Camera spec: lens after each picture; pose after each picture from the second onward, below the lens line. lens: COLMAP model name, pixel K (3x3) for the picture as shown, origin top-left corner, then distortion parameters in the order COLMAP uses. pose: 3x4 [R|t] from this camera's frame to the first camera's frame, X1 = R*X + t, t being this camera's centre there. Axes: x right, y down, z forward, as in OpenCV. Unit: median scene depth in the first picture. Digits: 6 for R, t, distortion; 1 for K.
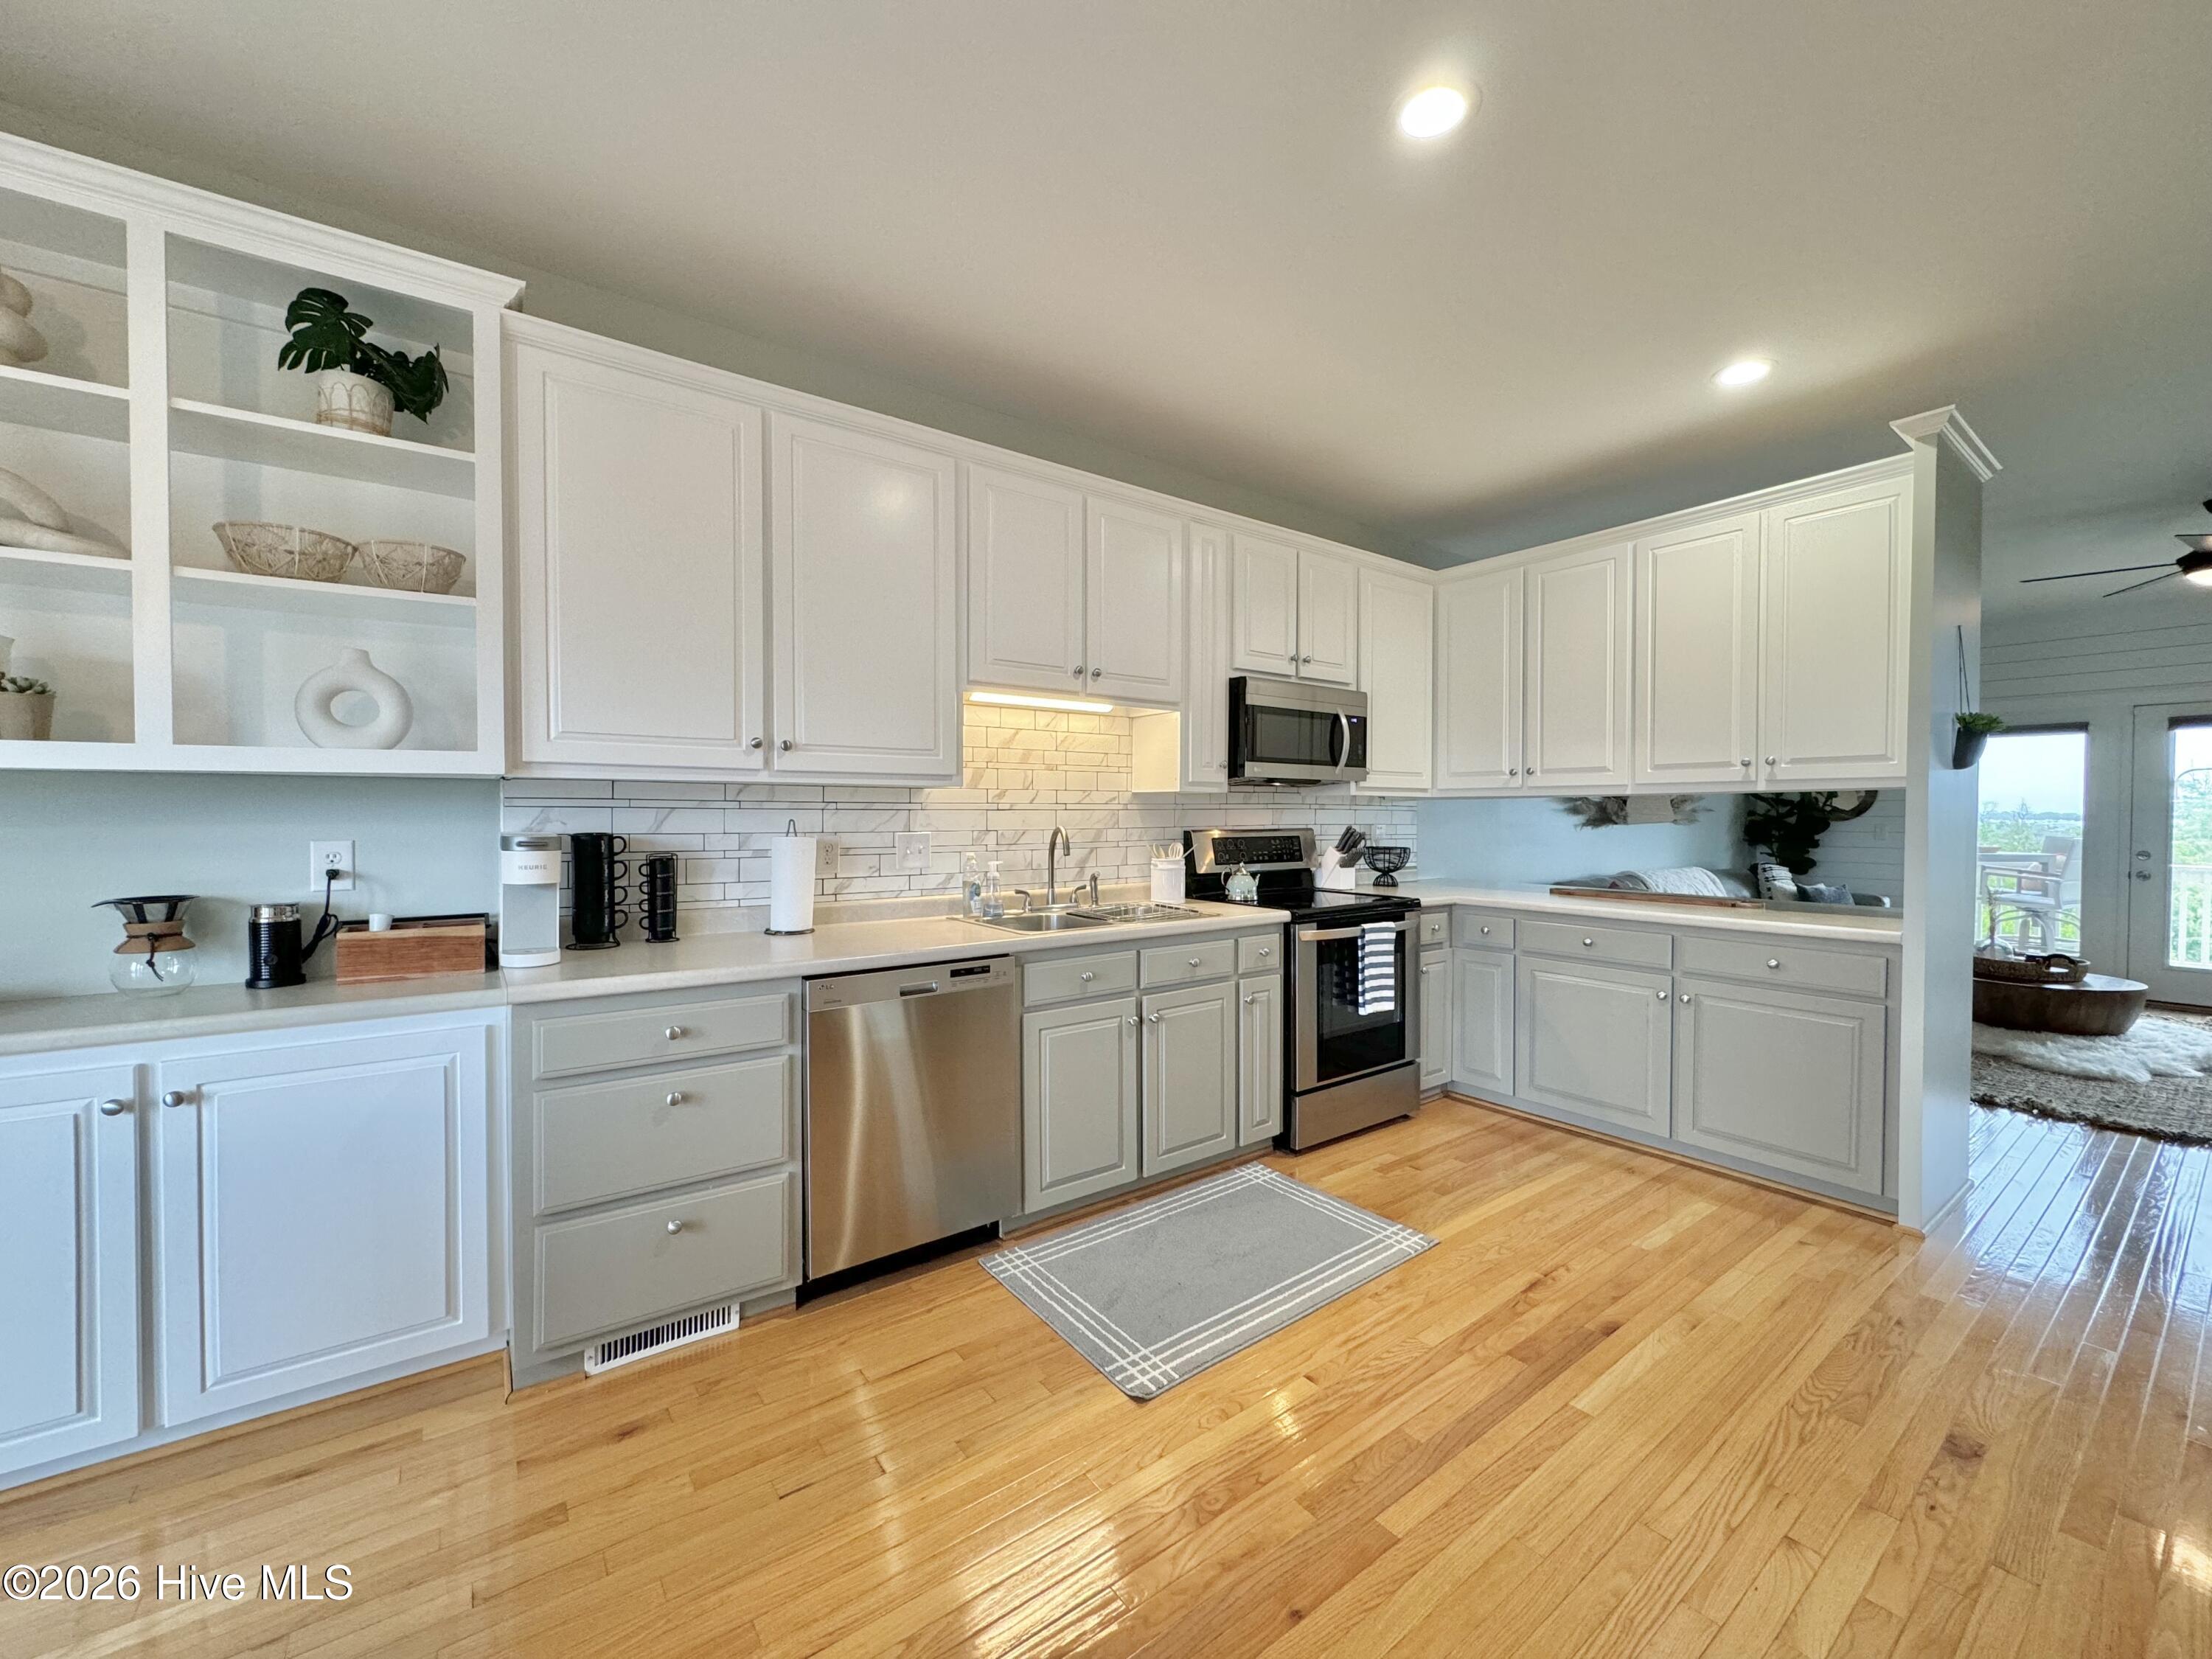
lens RADIAL K [[892.6, 0, 1099.5], [0, 892.6, 819.4], [0, 0, 1]] dist [-0.003874, 0.000431]
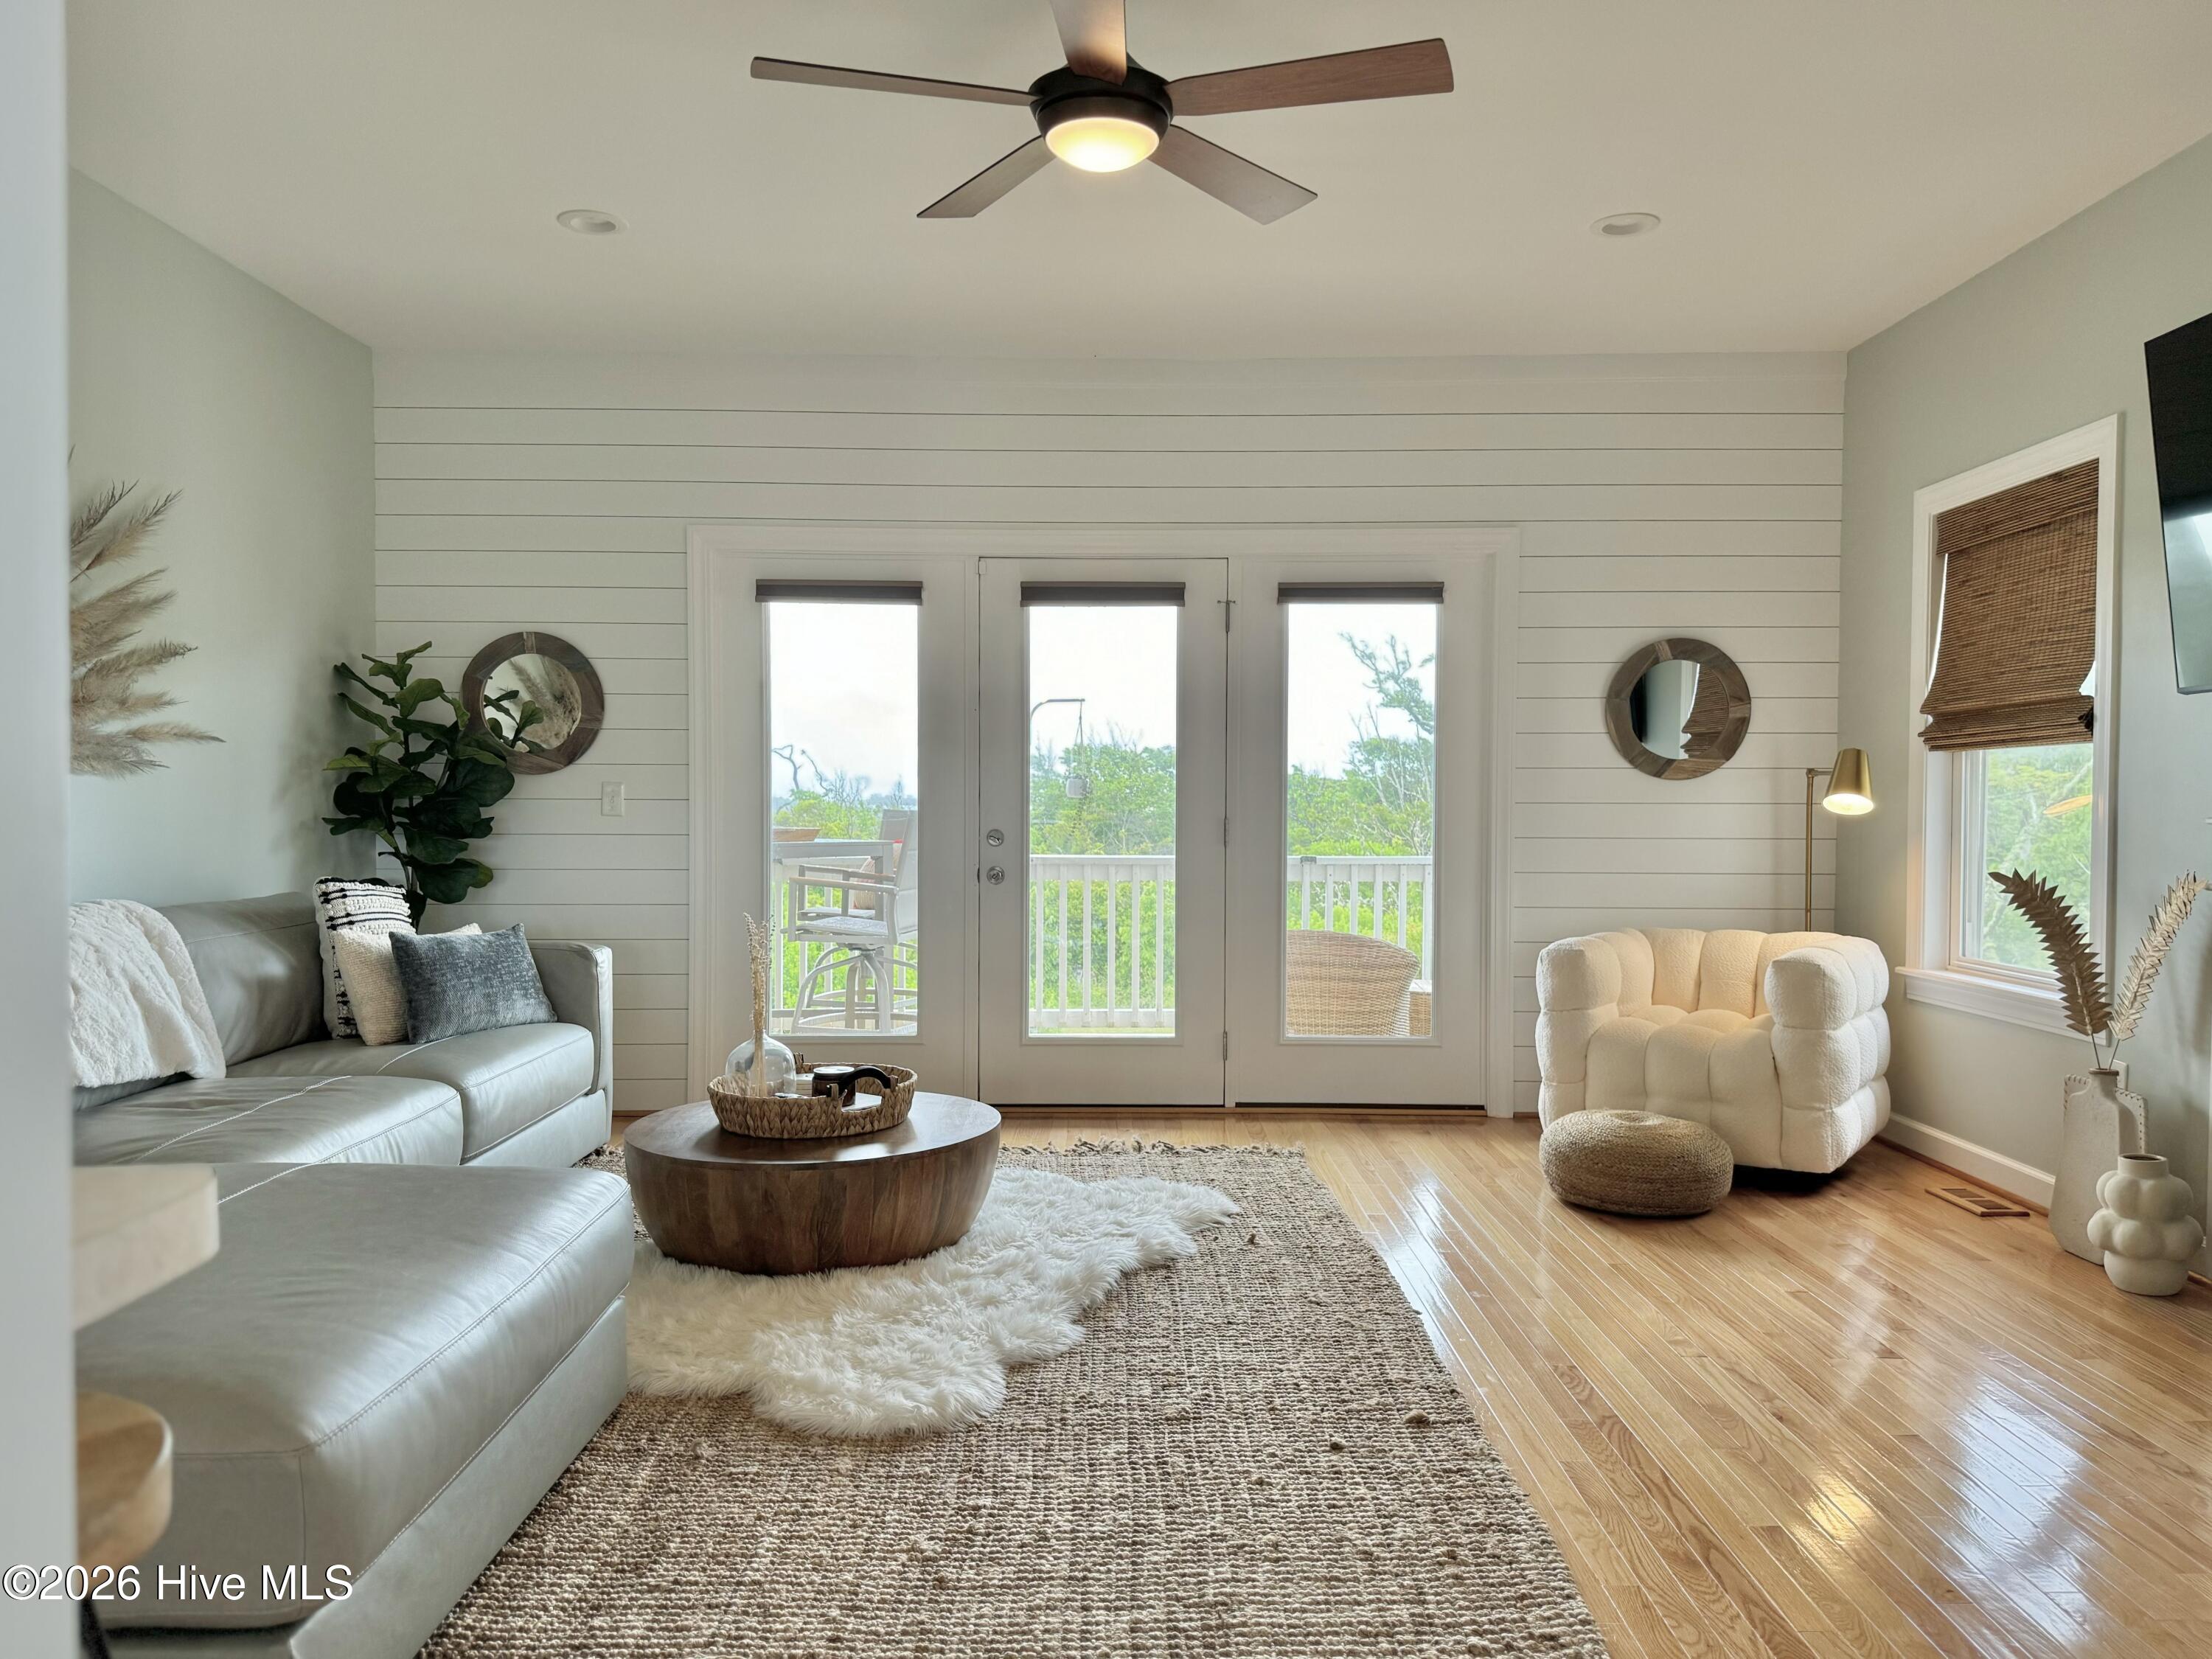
lens RADIAL K [[1568.0, 0, 1093.7], [0, 1568.0, 829.1], [0, 0, 1]] dist [0.080658, -0.108154]
pose [[0.601145, -0.014870, 0.799002, 0.738035], [0.003301, 0.999865, 0.016124, 0.033137], [-0.799133, -0.007056, 0.601113, 0.623907]]
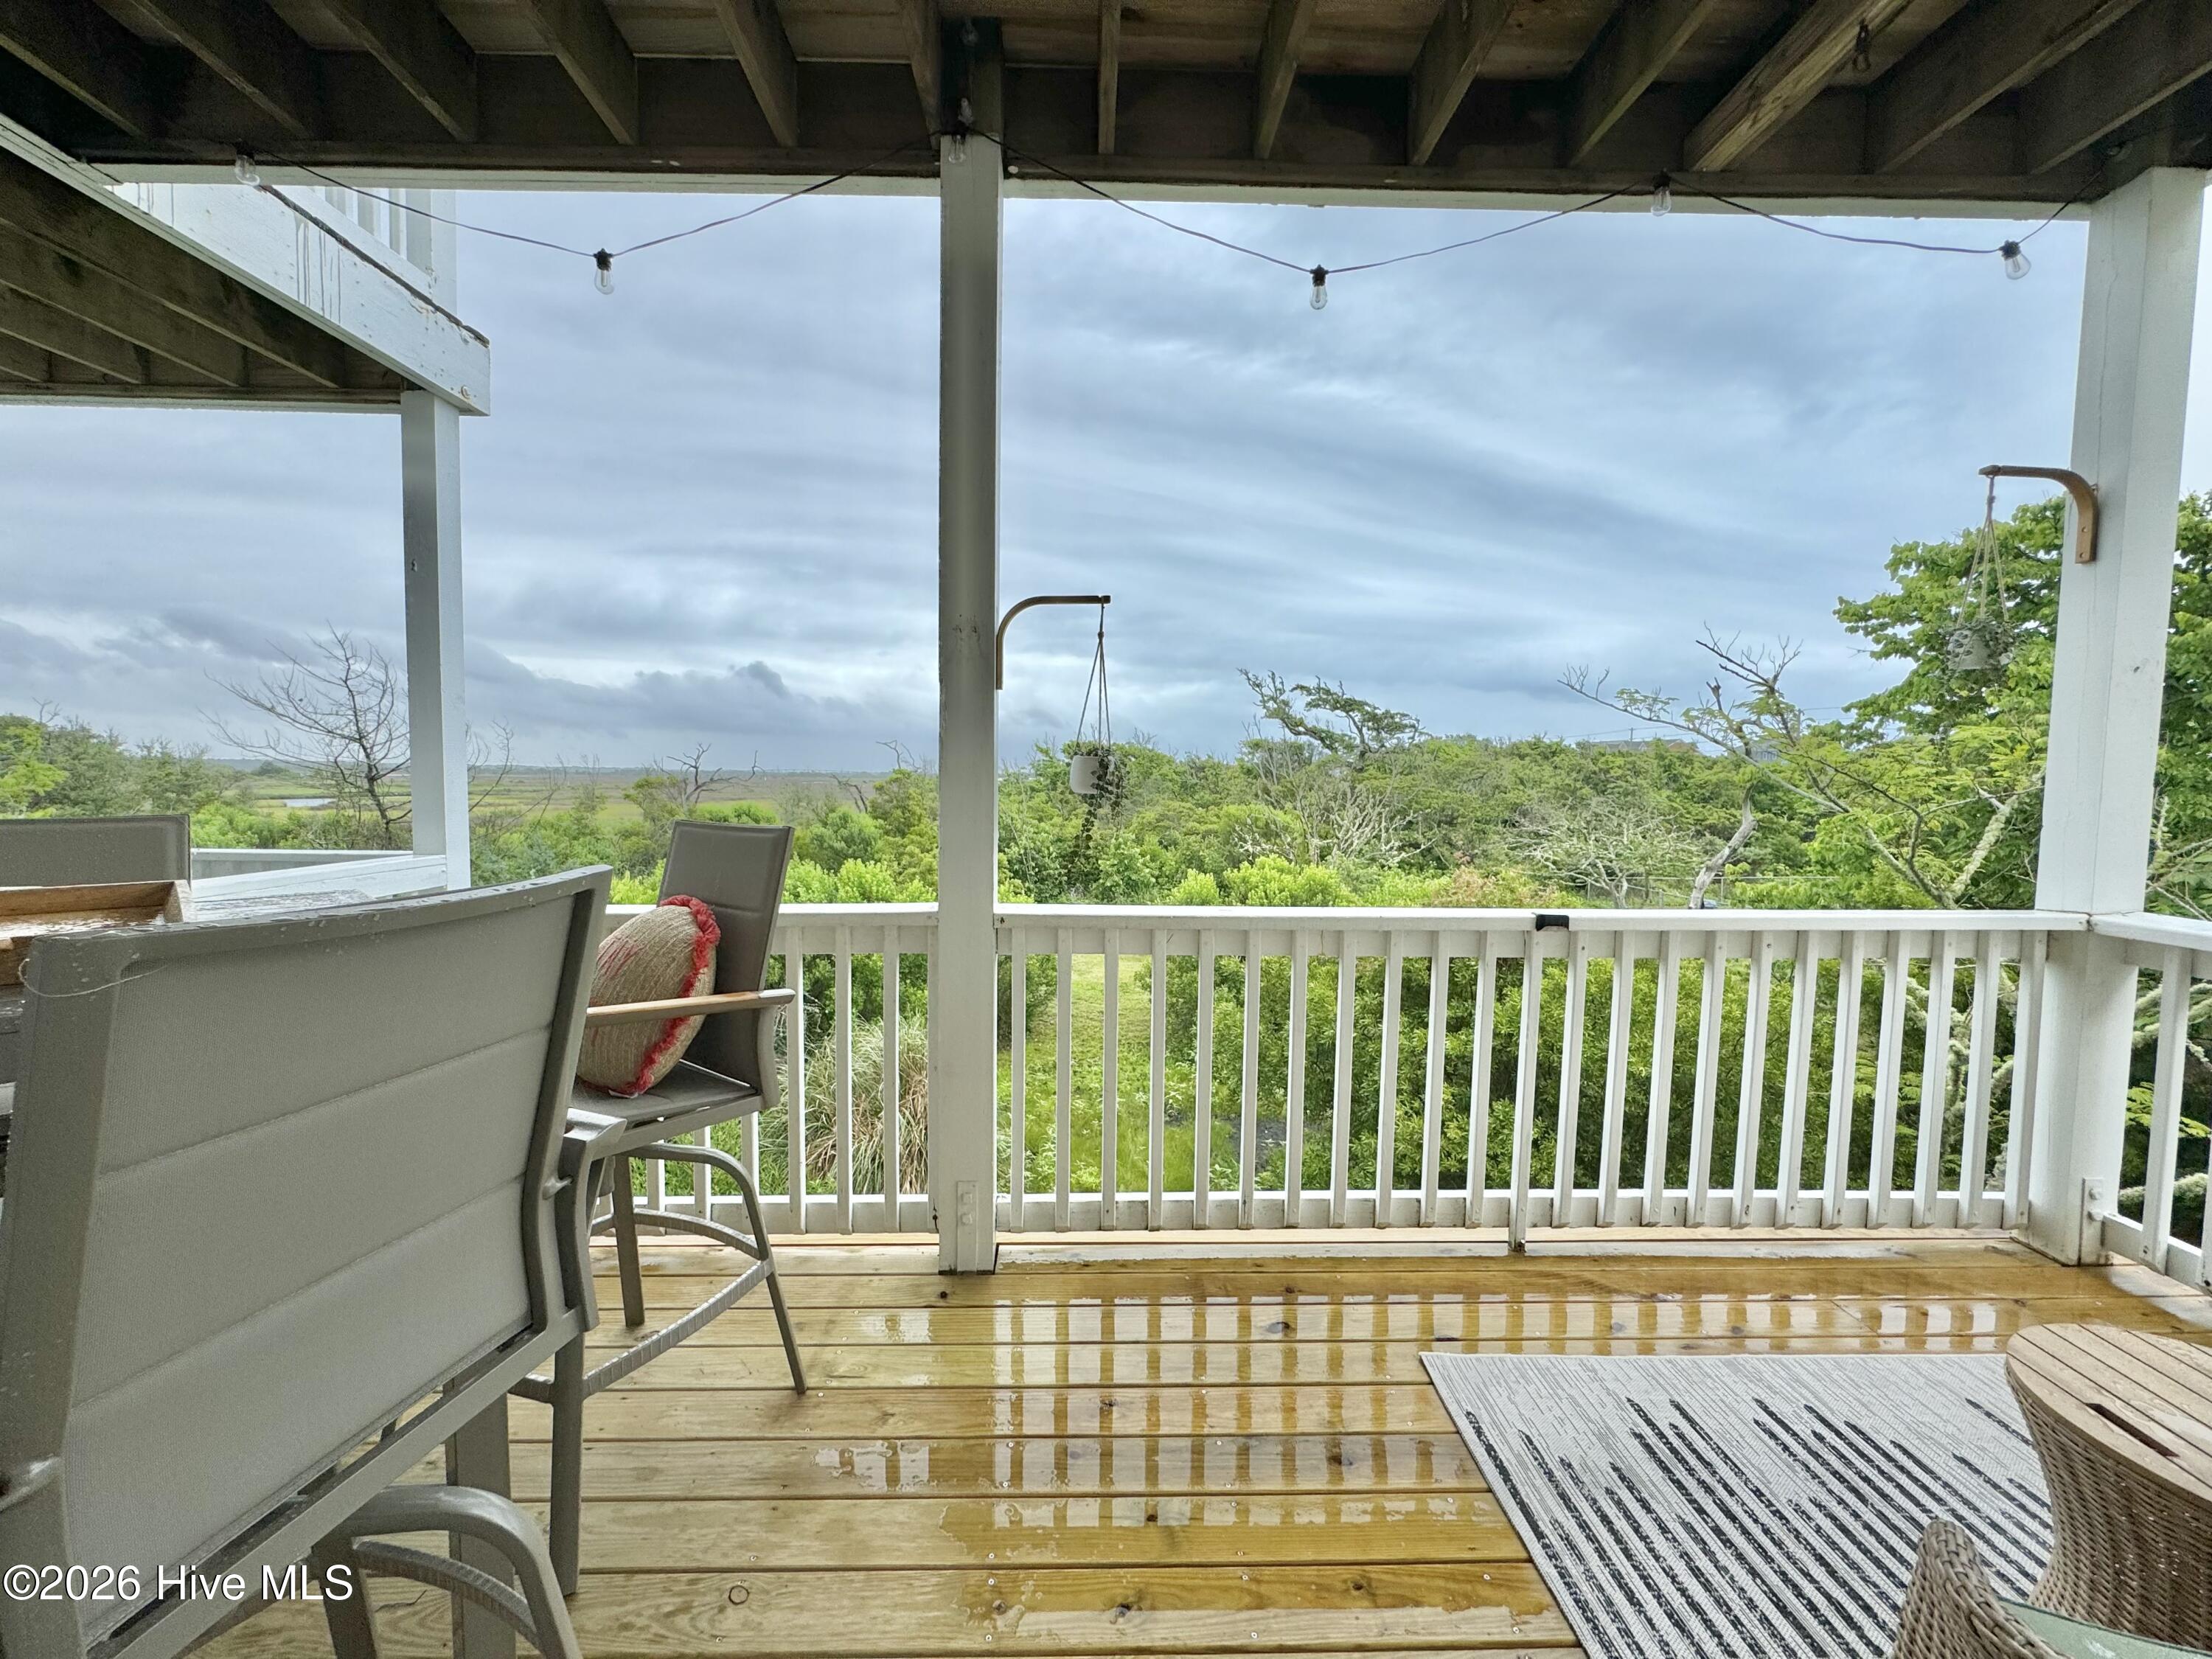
lens RADIAL K [[892.6, 0, 1106.4], [0, 892.6, 831.3], [0, 0, 1]] dist [-0.003874, 0.000431]
pose [[0.569472, -0.046149, 0.820714, 1.863514], [-0.005779, 0.998173, 0.060137, 0.010978], [-0.821990, -0.038989, 0.568166, 1.581703]]
